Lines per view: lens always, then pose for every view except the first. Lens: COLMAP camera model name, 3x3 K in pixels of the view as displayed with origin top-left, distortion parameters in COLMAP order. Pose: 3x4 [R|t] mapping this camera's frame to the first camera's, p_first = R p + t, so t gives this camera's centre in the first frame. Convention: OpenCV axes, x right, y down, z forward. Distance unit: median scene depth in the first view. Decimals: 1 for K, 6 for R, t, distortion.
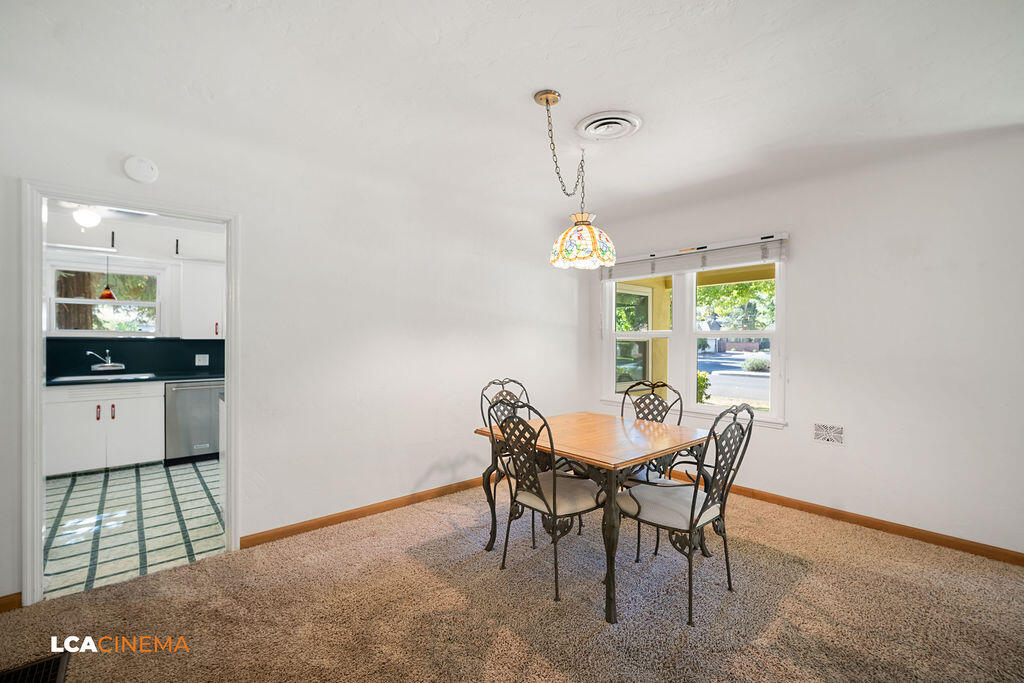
lens RADIAL K [[448.8, 0, 510.0], [0, 448.8, 341.1], [0, 0, 1]] dist [-0.017365, -0.000309]
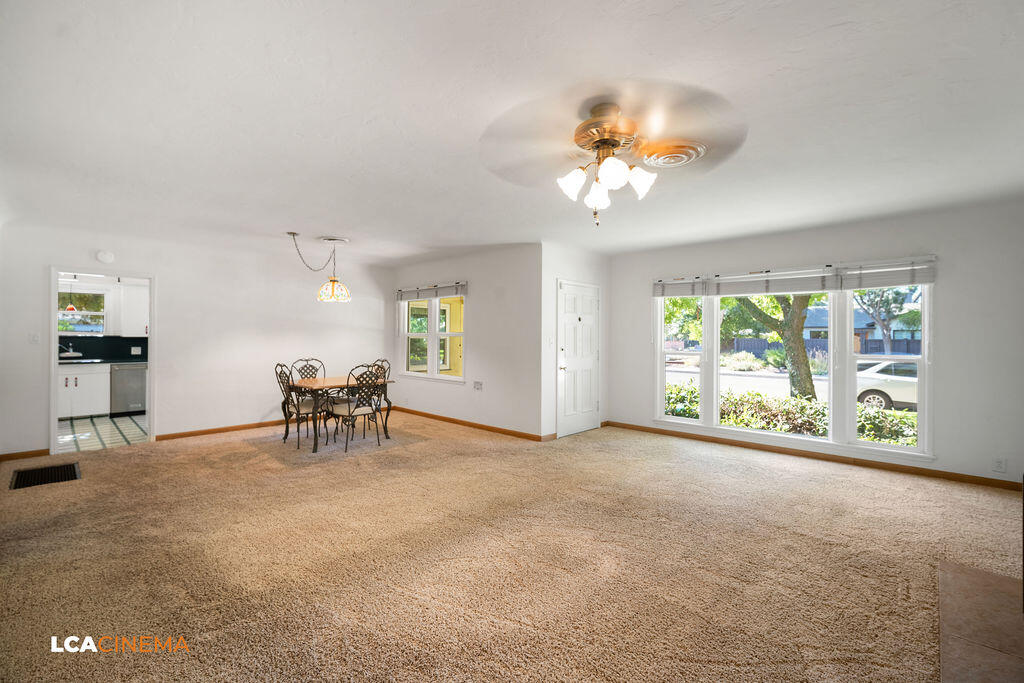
lens RADIAL K [[448.8, 0, 514.8], [0, 448.8, 338.9], [0, 0, 1]] dist [-0.017365, -0.000309]
pose [[0.994710, 0.001402, 0.102718, 0.516671], [-0.001036, 0.999993, -0.003618, 0.006879], [-0.102722, 0.003493, 0.994704, -0.748522]]
